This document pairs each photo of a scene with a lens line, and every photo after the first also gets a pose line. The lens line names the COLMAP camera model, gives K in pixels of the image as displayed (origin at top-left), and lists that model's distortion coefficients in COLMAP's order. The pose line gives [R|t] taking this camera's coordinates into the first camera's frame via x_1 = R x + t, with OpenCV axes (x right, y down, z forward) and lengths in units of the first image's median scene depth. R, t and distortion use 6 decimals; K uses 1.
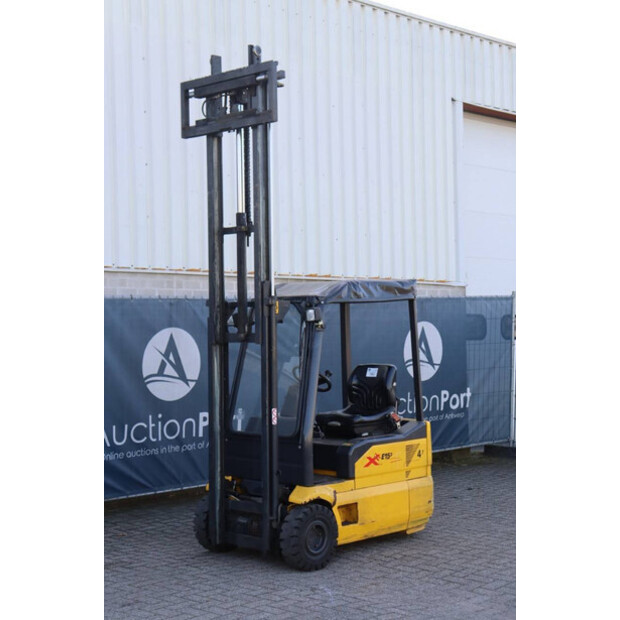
lens RADIAL K [[1121.9, 0, 311.7], [0, 1121.9, 284.7], [0, 0, 1]] dist [0.211772, 0.000000]
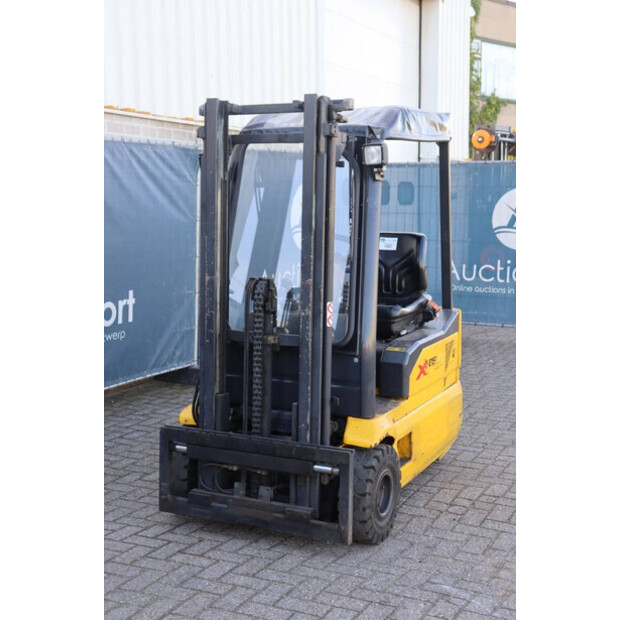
lens RADIAL K [[937.3, 0, 297.8], [0, 937.3, 309.2], [0, 0, 1]] dist [0.131196, 0.000000]
pose [[0.950986, -0.023588, 0.308334, -0.189963], [-0.024201, 0.988351, 0.150255, 0.031363], [-0.308287, -0.150352, 0.939337, 0.458774]]
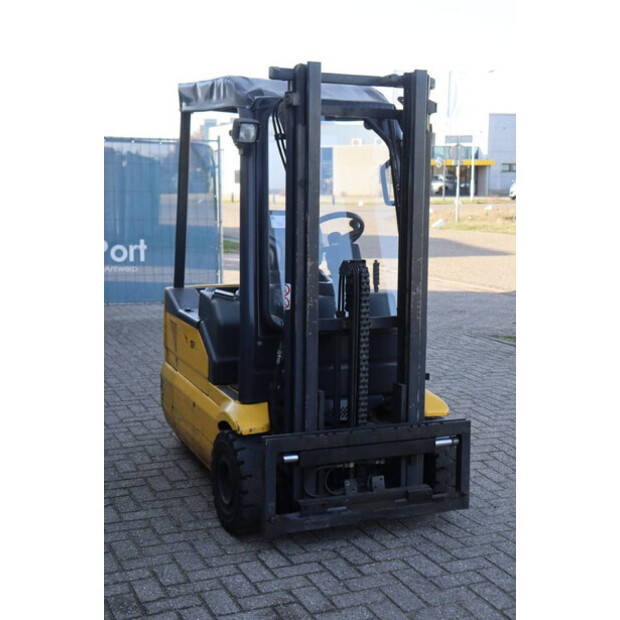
lens RADIAL K [[937.3, 0, 310.8], [0, 937.3, 309.8], [0, 0, 1]] dist [0.131196, 0.000000]
pose [[0.376611, -0.107305, 0.920136, -0.494288], [-0.055596, 0.988860, 0.138075, 0.050908], [-0.924702, -0.103156, 0.366450, 0.776698]]
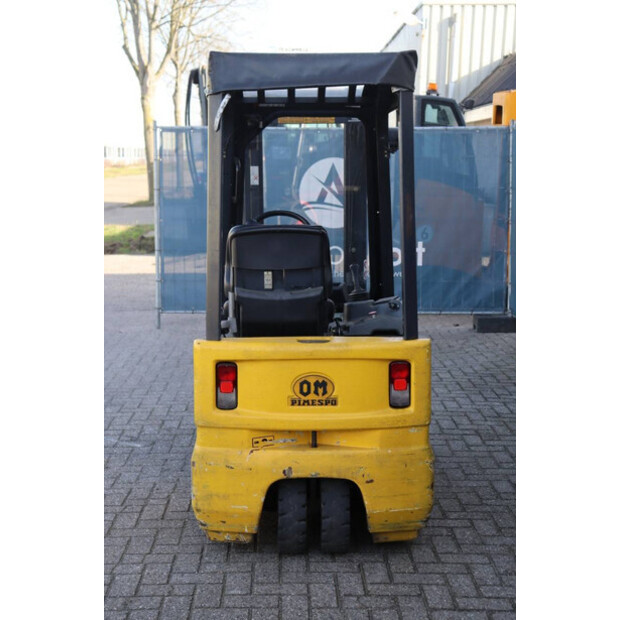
lens RADIAL K [[1016.3, 0, 305.2], [0, 1016.3, 311.6], [0, 0, 1]] dist [0.220495, 0.000000]
pose [[-0.694166, 0.115142, -0.710546, 0.397628], [0.035456, 0.991395, 0.126014, 0.052875], [0.718941, 0.062282, -0.692275, 1.367160]]
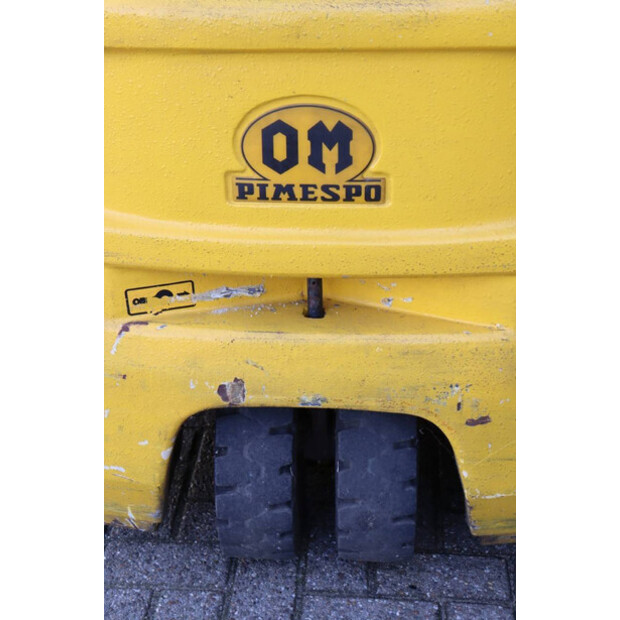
lens RADIAL K [[1121.9, 0, 307.4], [0, 1121.9, 305.9], [0, 0, 1]] dist [0.211772, 0.000000]
pose [[-0.756830, 0.327877, -0.565424, 0.168913], [0.048109, 0.890675, 0.452088, 0.094339], [0.651839, 0.314952, -0.689864, 1.169049]]
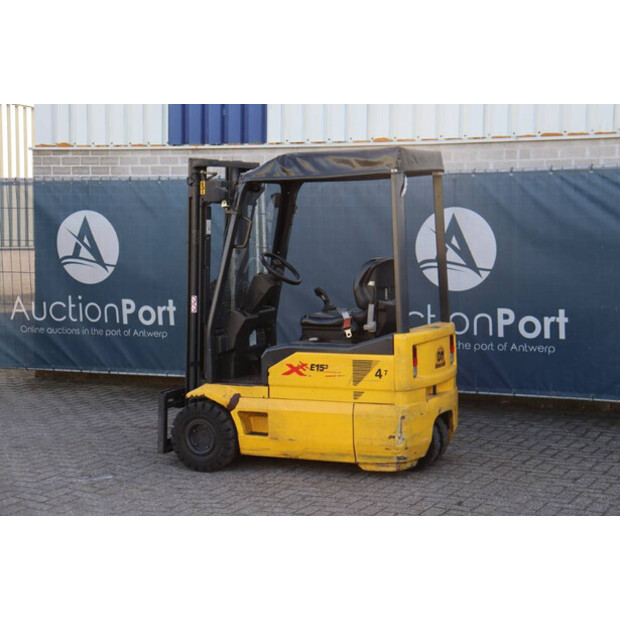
lens RADIAL K [[1233.2, 0, 309.8], [0, 1233.2, 294.5], [0, 0, 1]] dist [0.302356, 0.000000]
pose [[0.340164, 0.074004, -0.937450, 0.870194], [0.034792, 0.995226, 0.091189, 0.016722], [0.939722, -0.063635, 0.335965, 0.674032]]
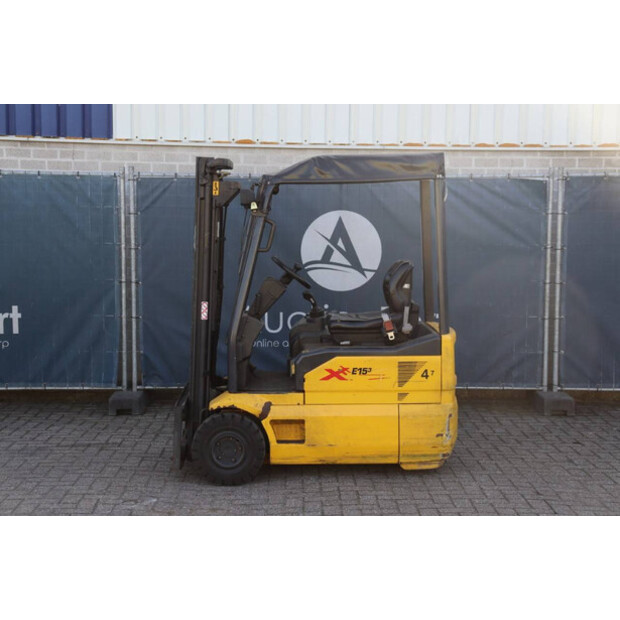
lens RADIAL K [[1191.2, 0, 307.7], [0, 1191.2, 297.9], [0, 0, 1]] dist [0.222787, 0.000000]
pose [[0.723971, 0.069552, -0.686315, 0.607141], [0.007133, 0.994096, 0.108268, 0.005173], [0.689794, -0.083278, 0.719201, 0.344832]]
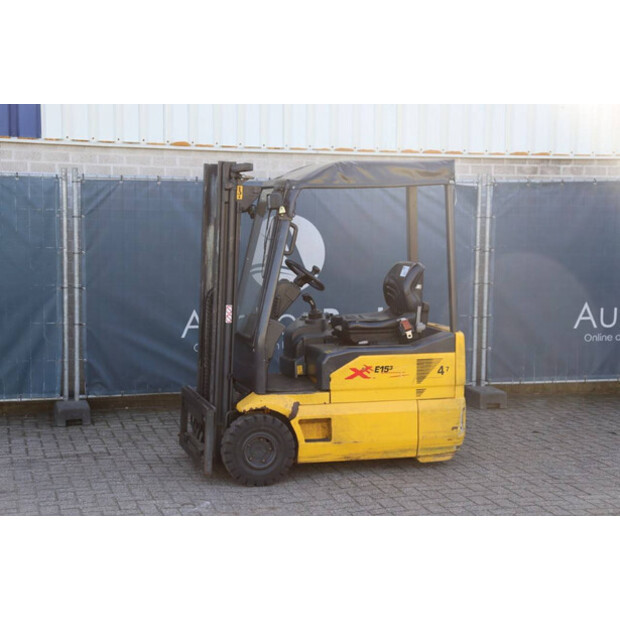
lens RADIAL K [[1233.2, 0, 312.6], [0, 1233.2, 298.1], [0, 0, 1]] dist [0.302356, 0.000000]
pose [[0.867622, 0.053798, -0.494306, 0.460942], [-0.002135, 0.994523, 0.104493, 0.001771], [0.497221, -0.089605, 0.862985, 0.171506]]
